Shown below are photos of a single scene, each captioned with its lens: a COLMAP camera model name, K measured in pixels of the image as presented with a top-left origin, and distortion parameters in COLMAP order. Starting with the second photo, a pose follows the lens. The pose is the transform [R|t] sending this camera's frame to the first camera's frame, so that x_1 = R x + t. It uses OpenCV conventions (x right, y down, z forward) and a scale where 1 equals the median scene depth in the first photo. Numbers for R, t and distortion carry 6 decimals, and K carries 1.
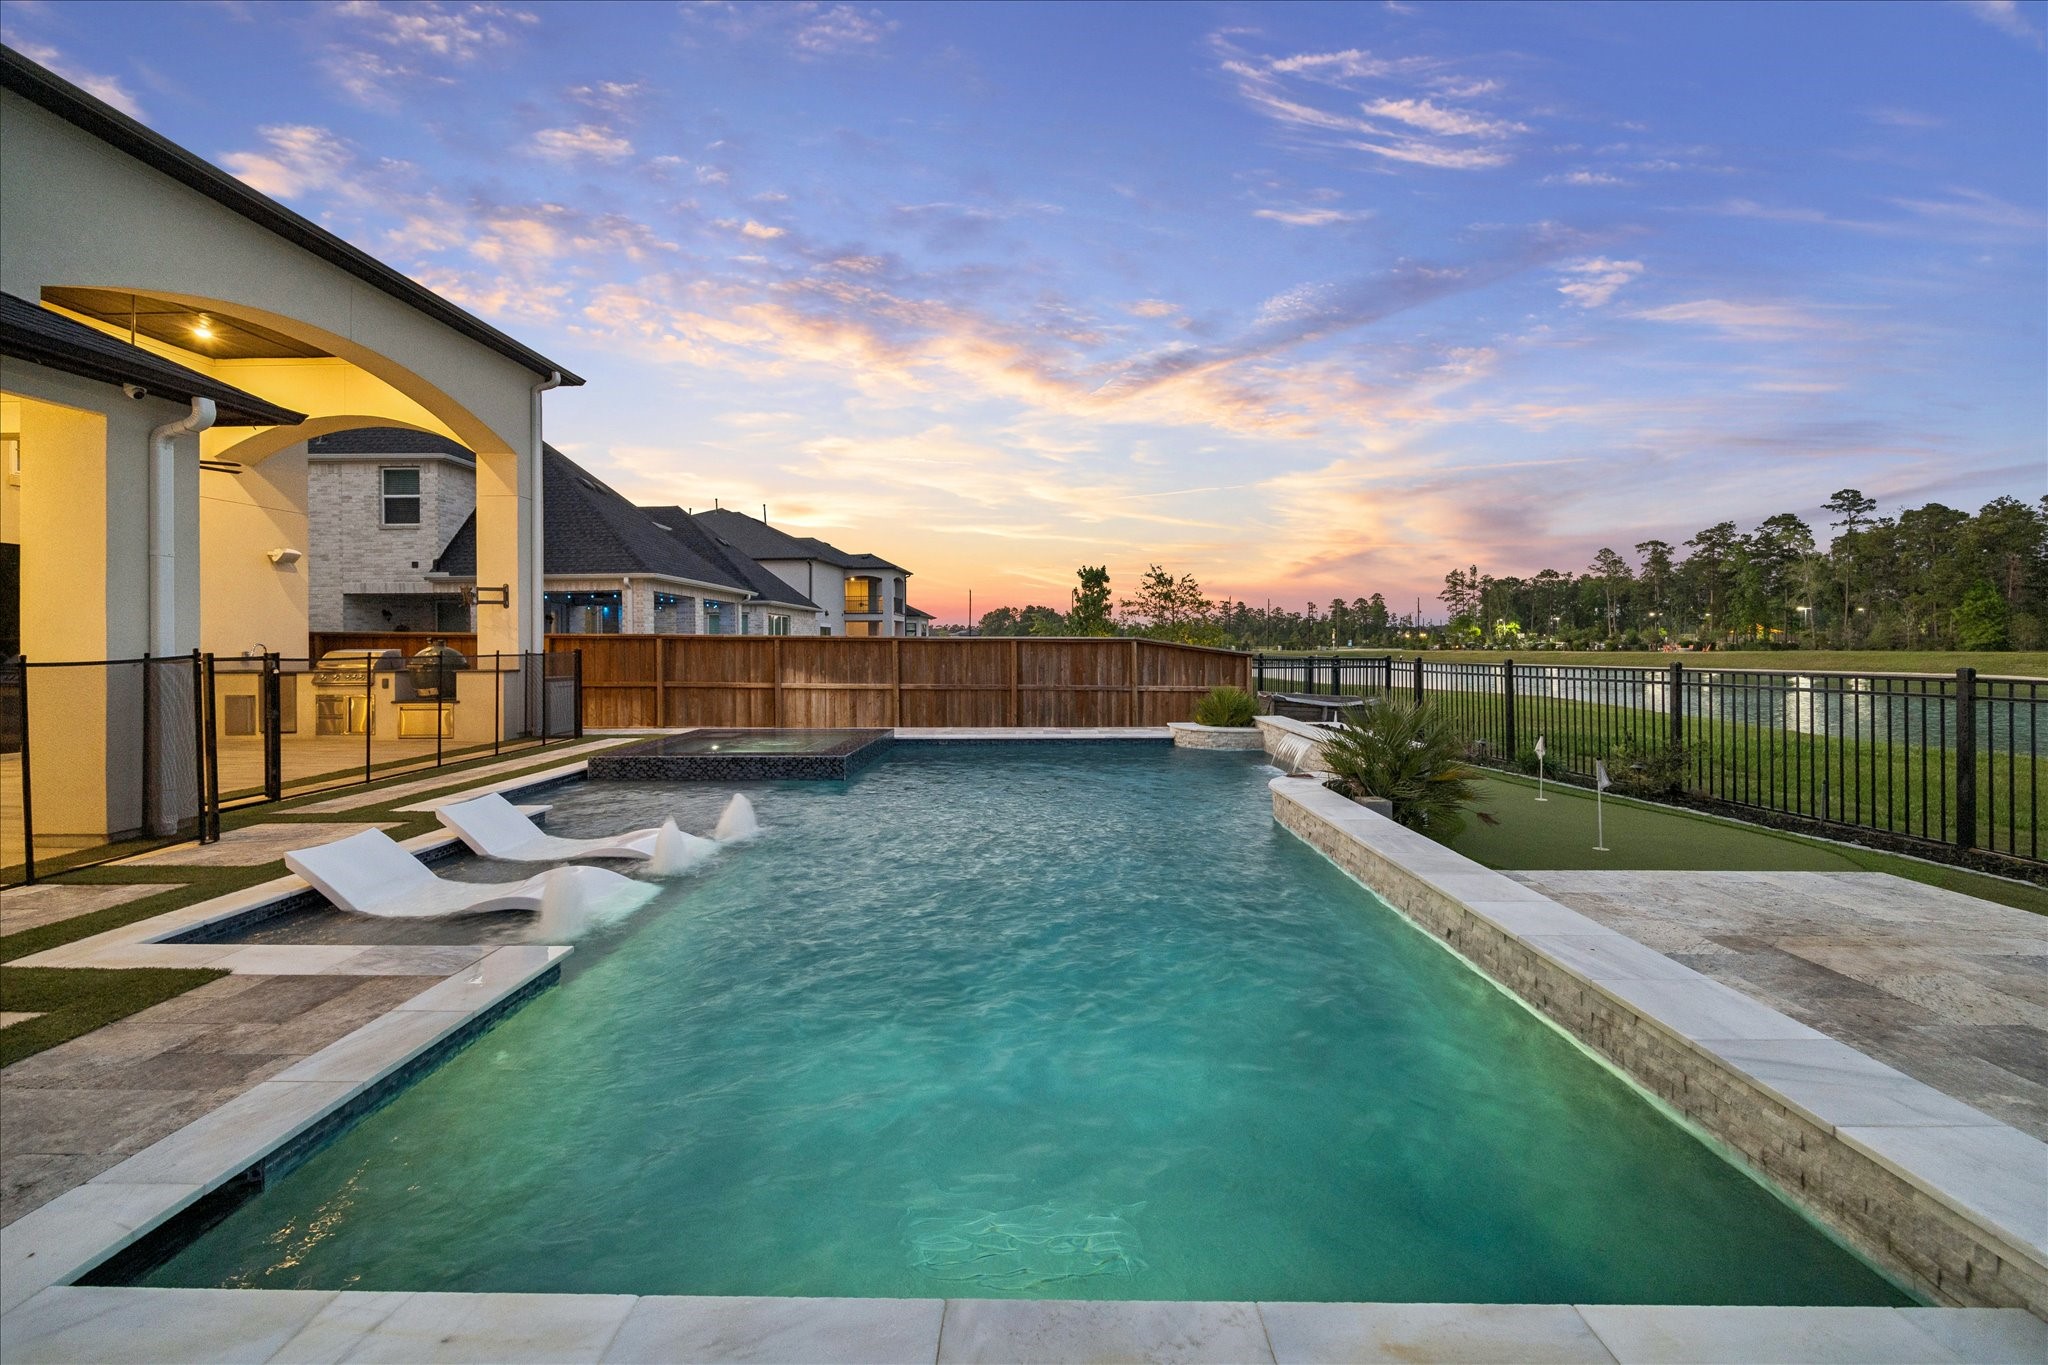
lens RADIAL K [[786.7, 0, 1023.7], [0, 786.7, 648.1], [0, 0, 1]] dist [0.000135, 0.000074]
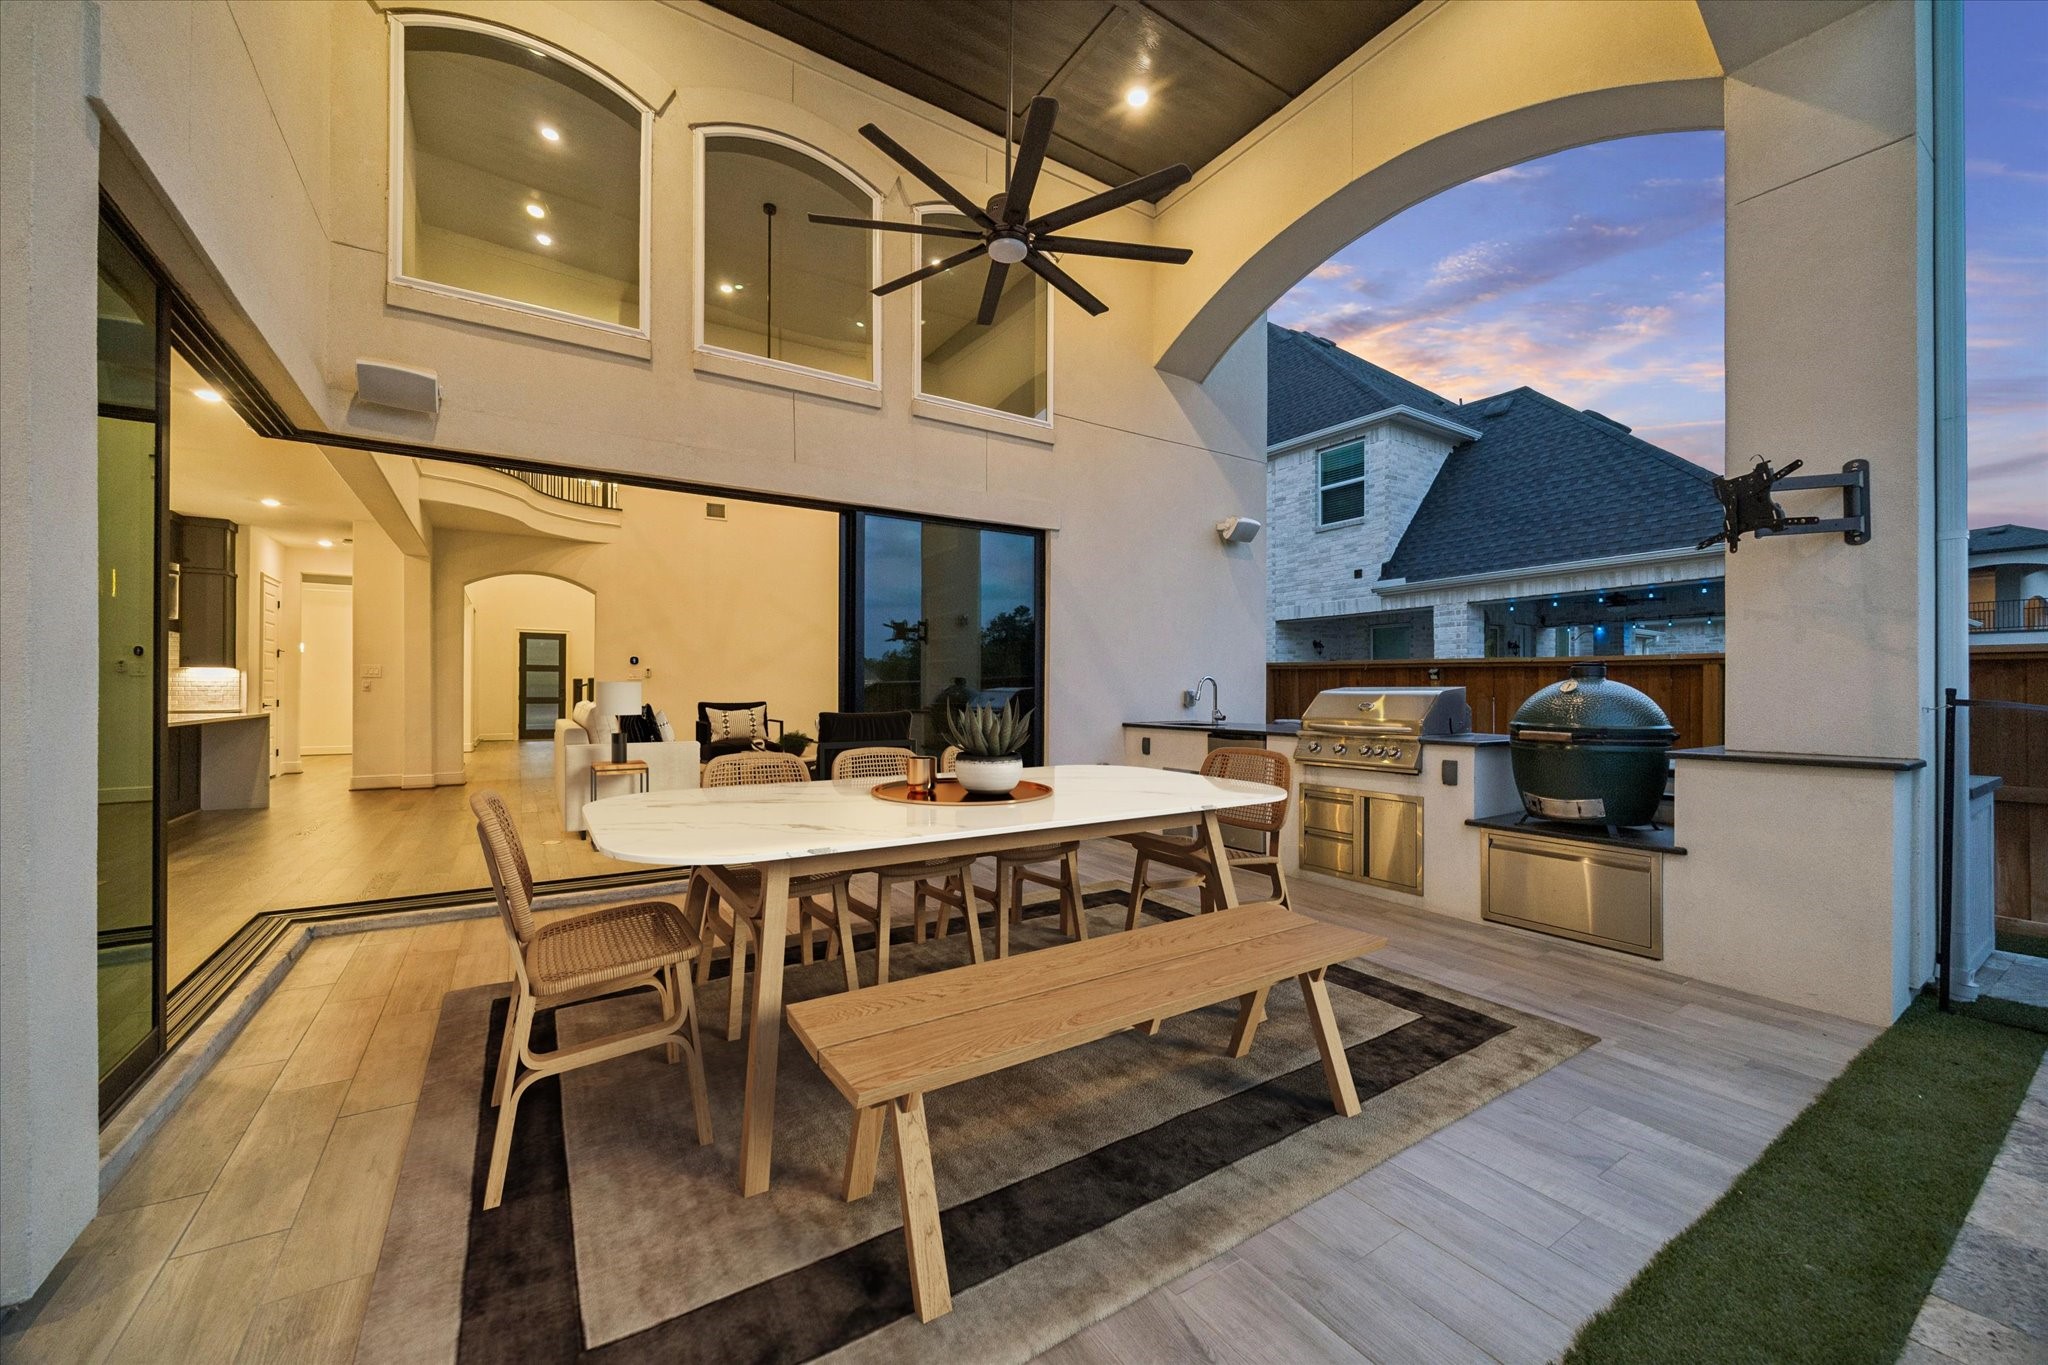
lens RADIAL K [[786.7, 0, 1023.6], [0, 786.7, 689.2], [0, 0, 1]] dist [0.000135, 0.000074]
pose [[0.556364, 0.002374, -0.830936, -0.599704], [-0.006523, 0.999978, -0.001510, 0.004867], [0.830913, 0.006261, 0.556367, 0.599400]]
